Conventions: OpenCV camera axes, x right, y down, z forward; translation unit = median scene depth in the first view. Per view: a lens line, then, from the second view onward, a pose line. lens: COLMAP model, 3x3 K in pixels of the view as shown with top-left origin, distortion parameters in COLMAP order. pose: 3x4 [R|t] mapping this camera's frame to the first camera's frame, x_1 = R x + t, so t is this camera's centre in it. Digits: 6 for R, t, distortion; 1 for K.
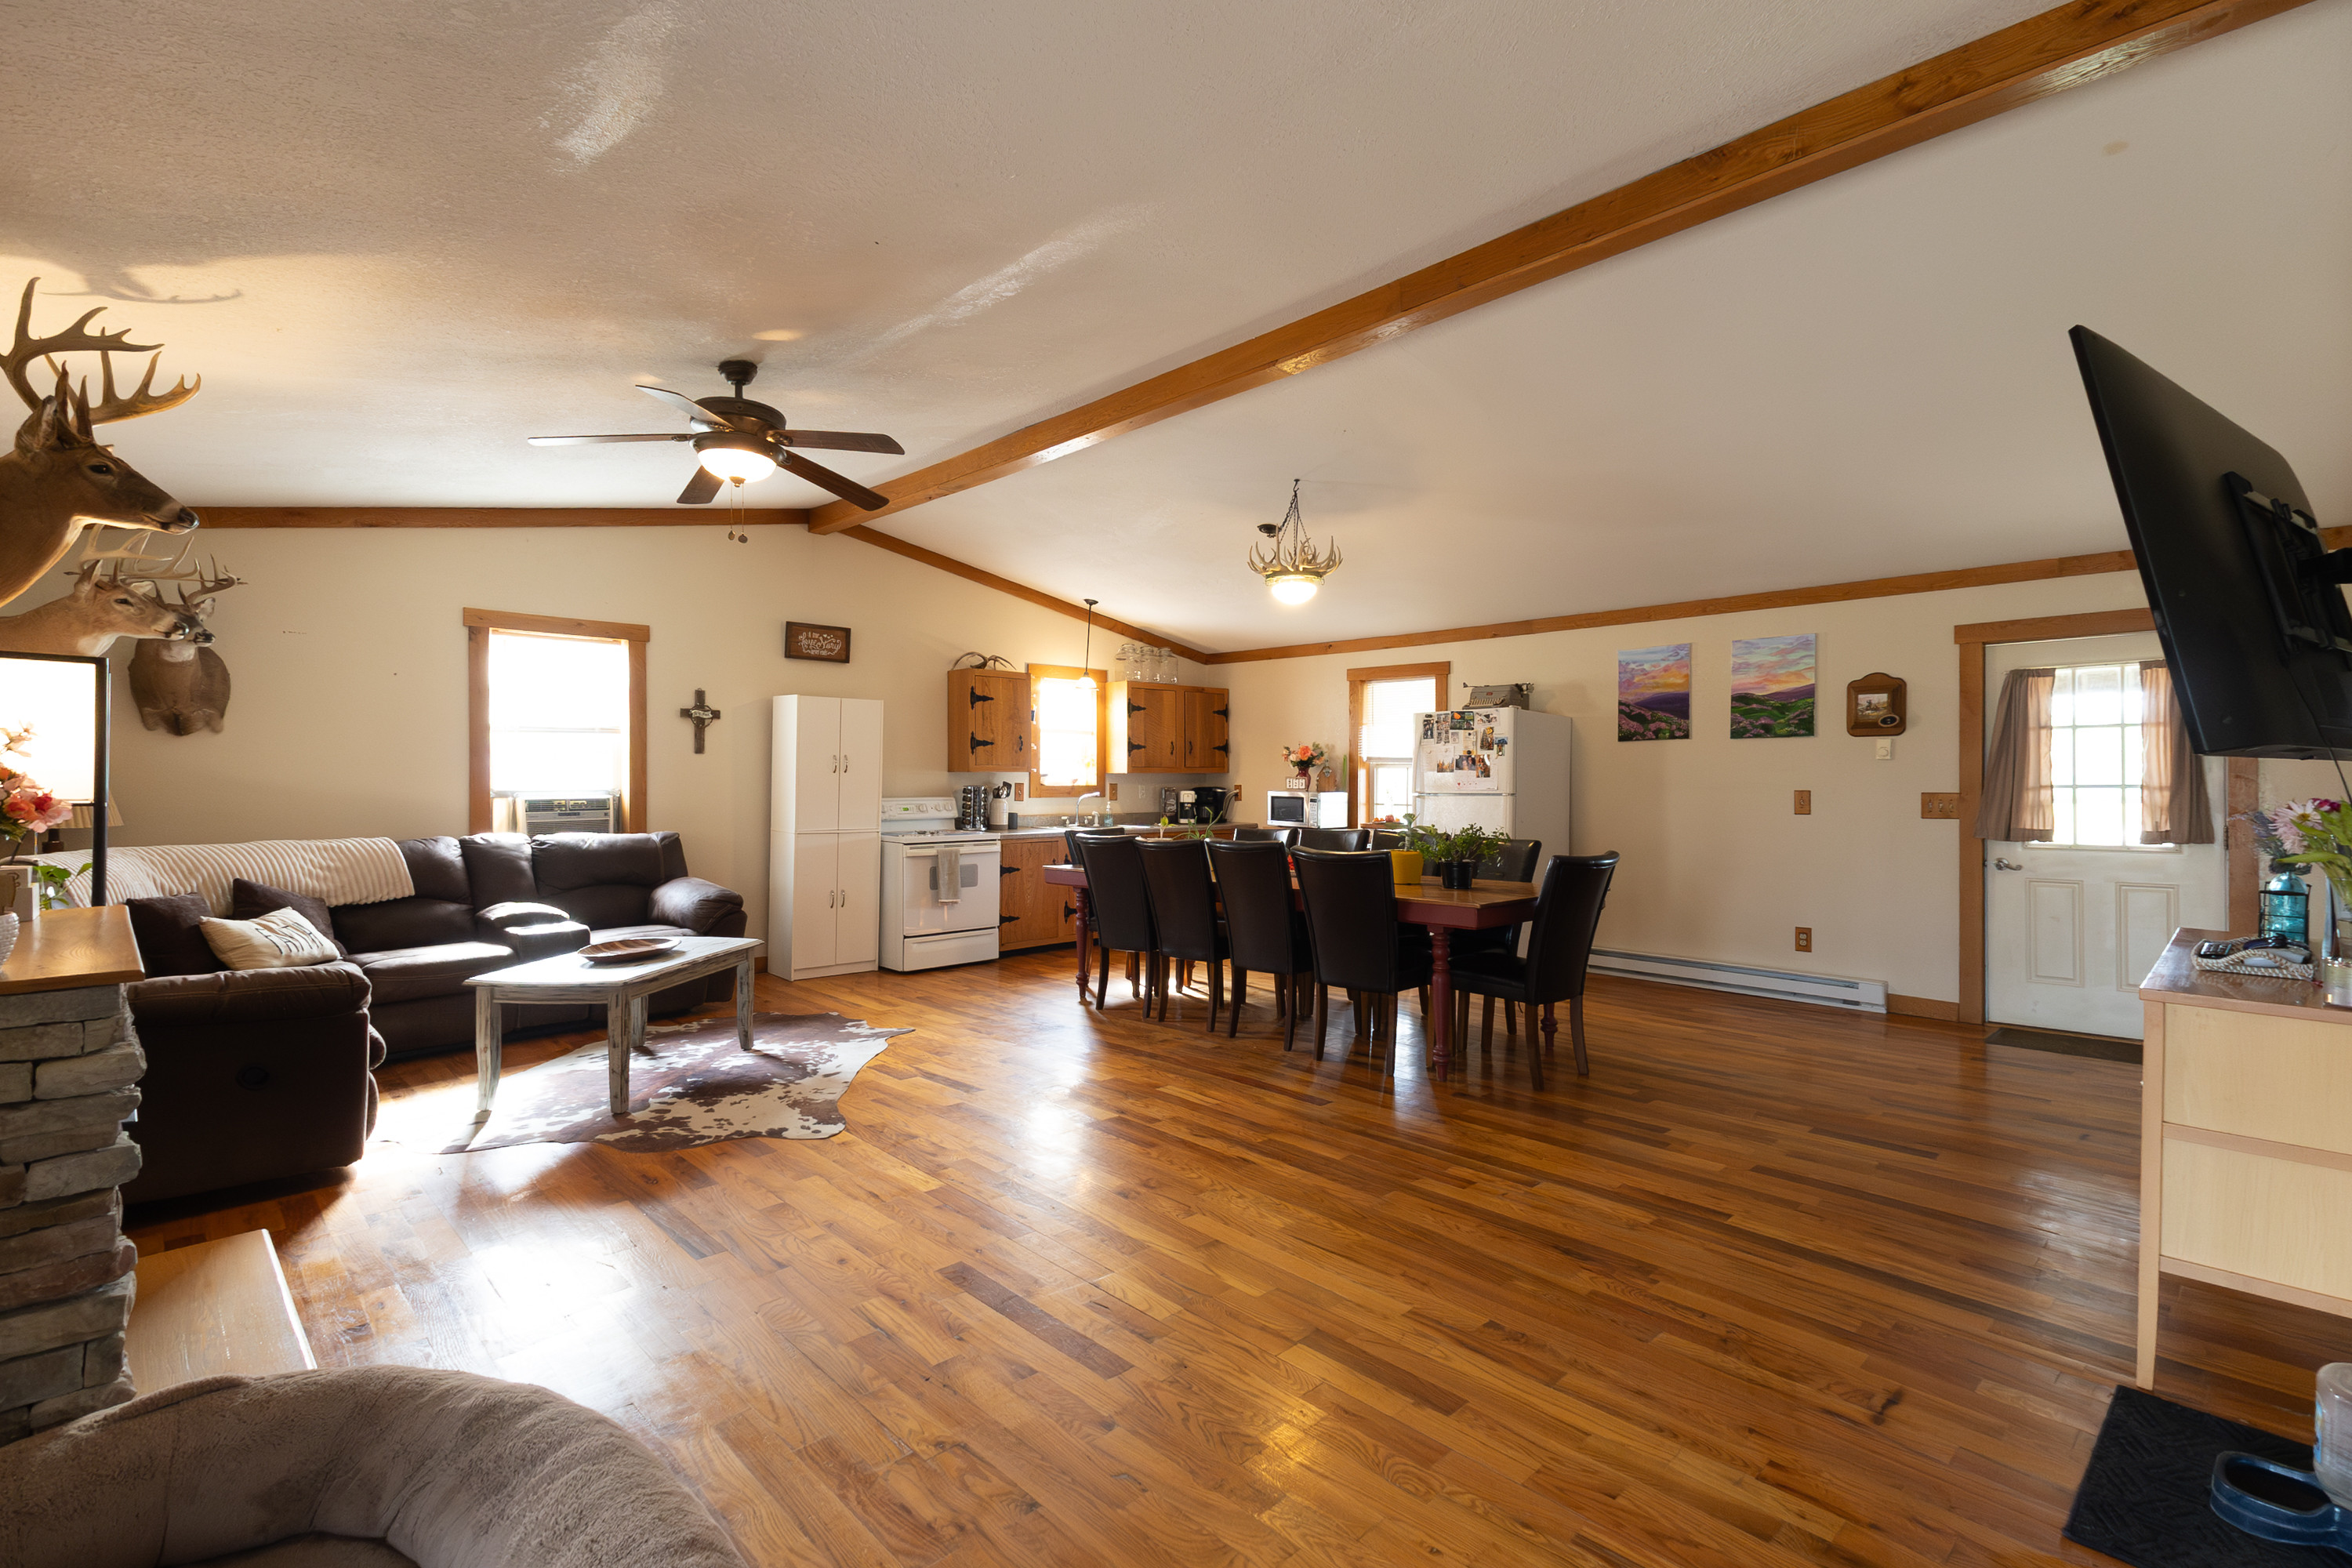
lens RADIAL K [[1089.6, 0, 1165.8], [0, 1089.6, 792.3], [0, 0, 1]] dist [0.022404, -0.003990]
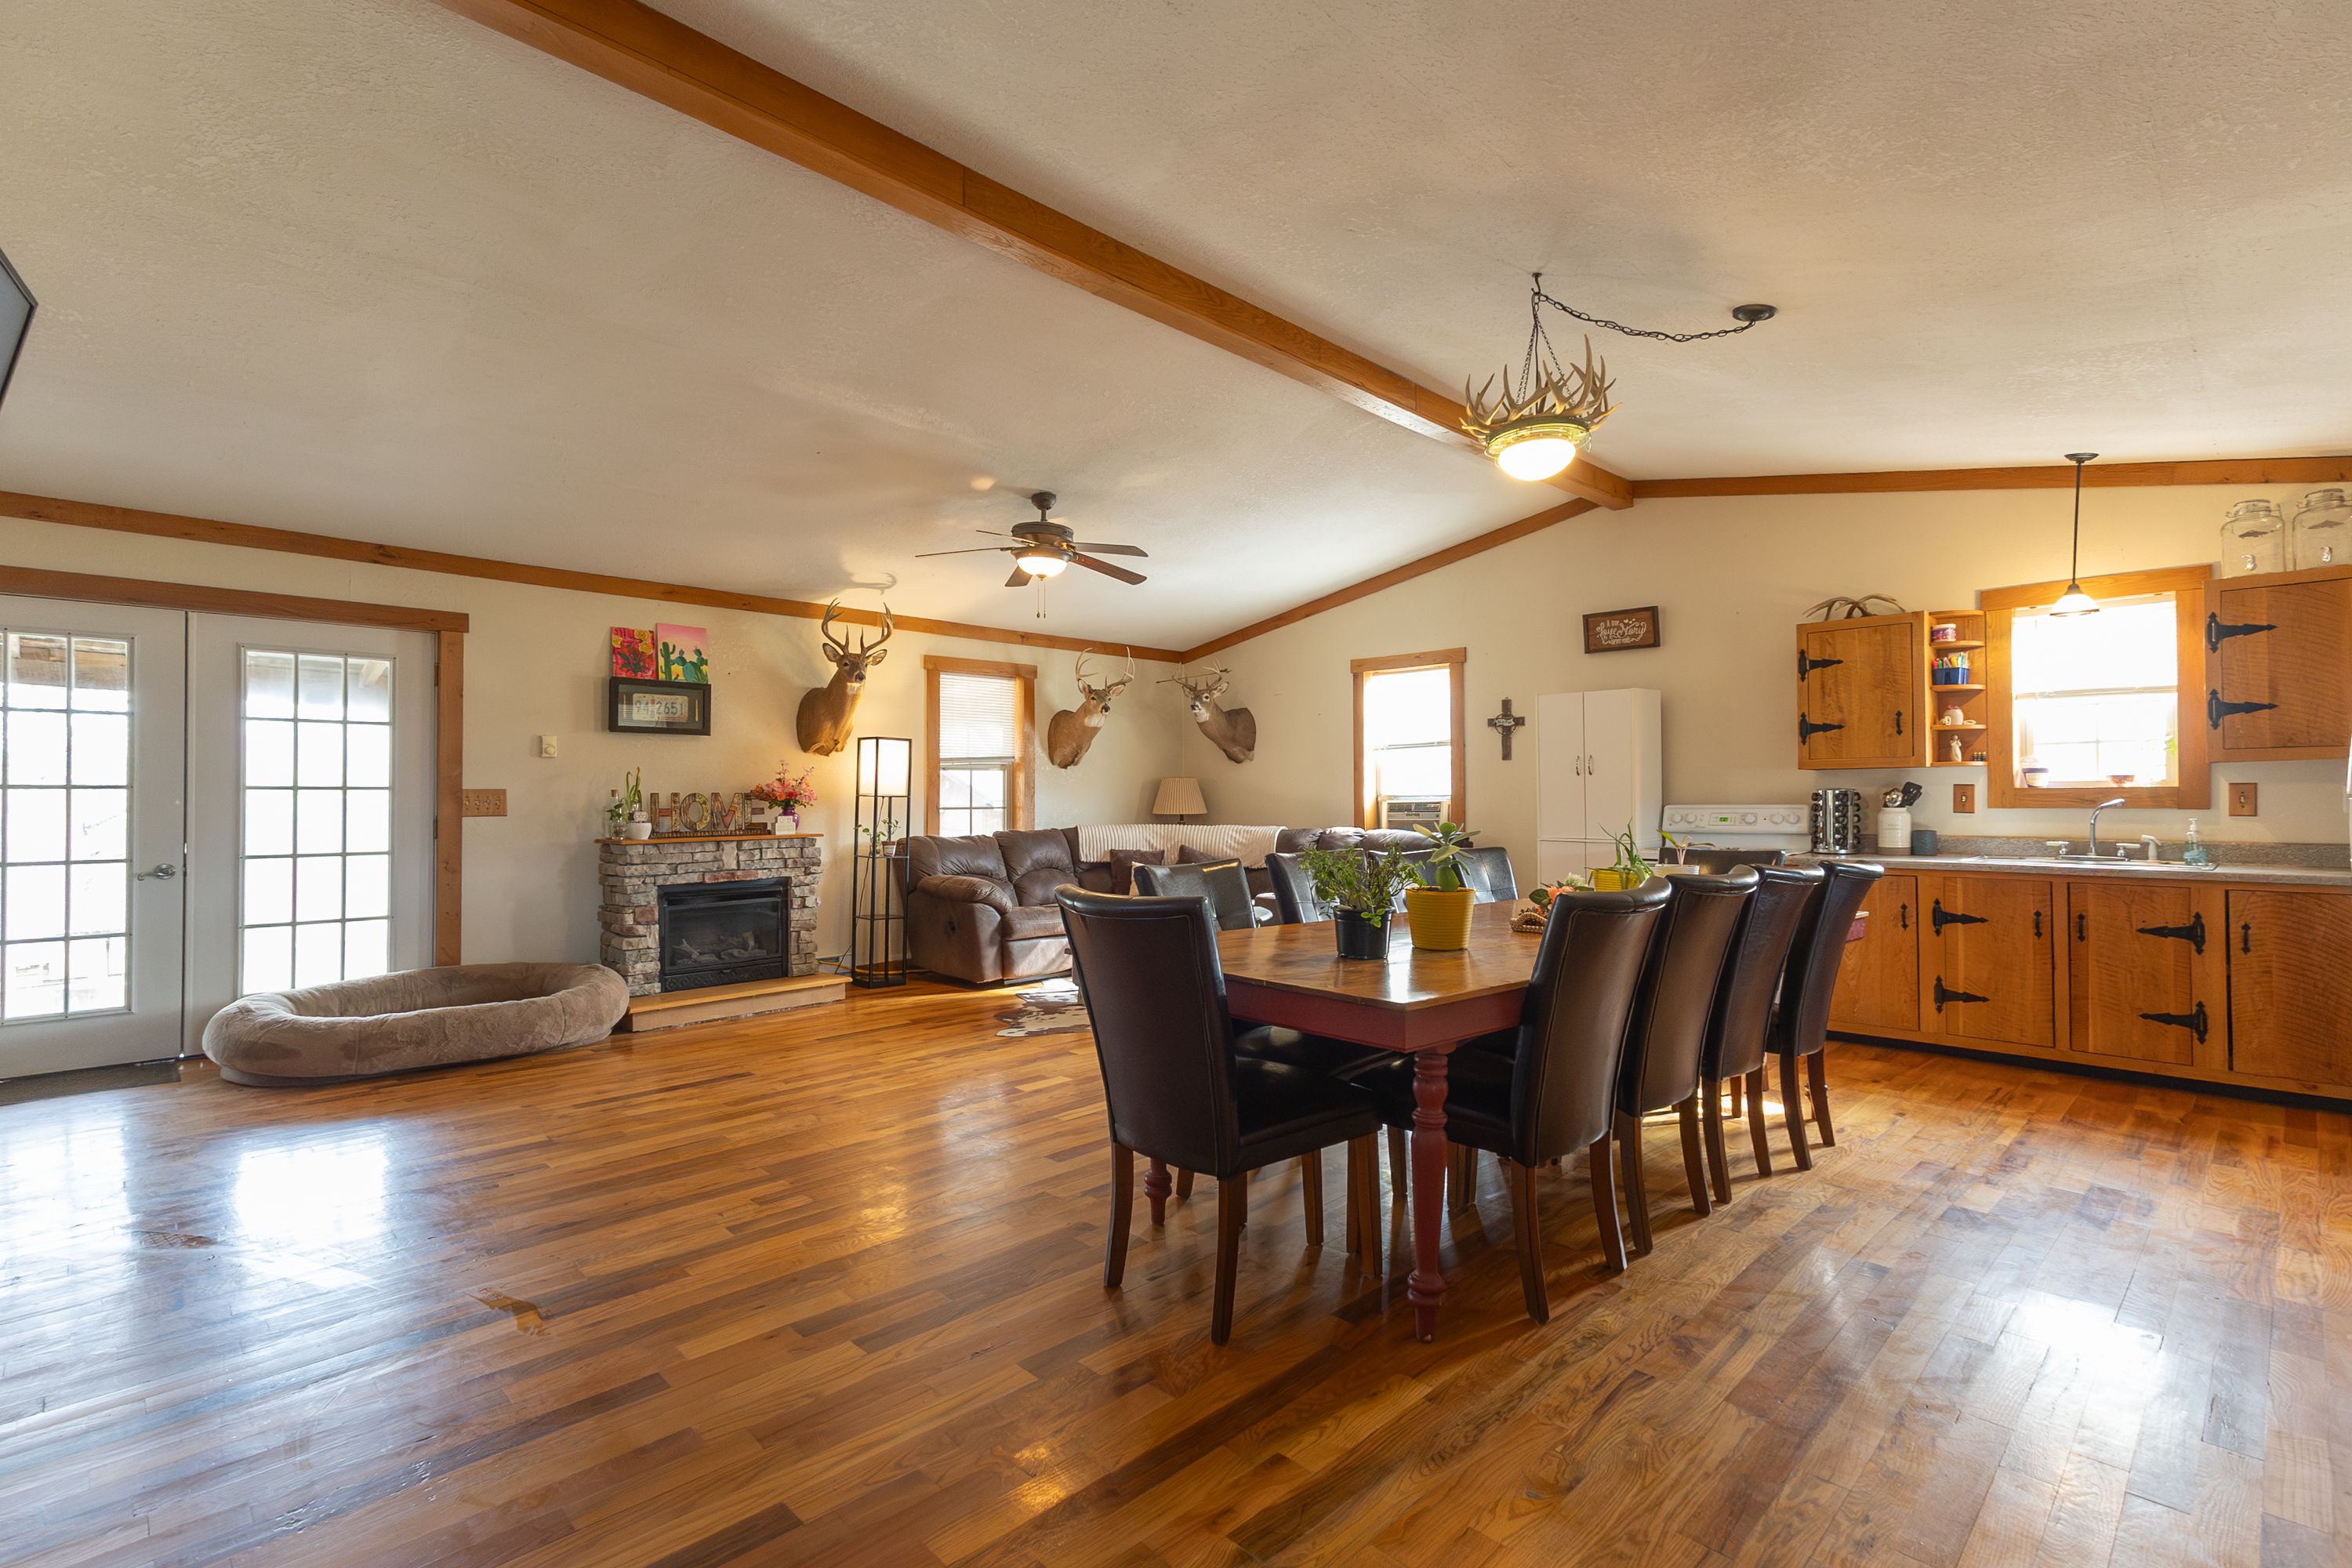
lens RADIAL K [[1089.6, 0, 1175.6], [0, 1089.6, 781.0], [0, 0, 1]] dist [0.022404, -0.003990]
pose [[0.022220, -0.018922, -0.999574, 0.594664], [-0.009339, 0.999773, -0.019133, 0.007293], [0.999709, 0.009760, 0.022038, 0.644893]]
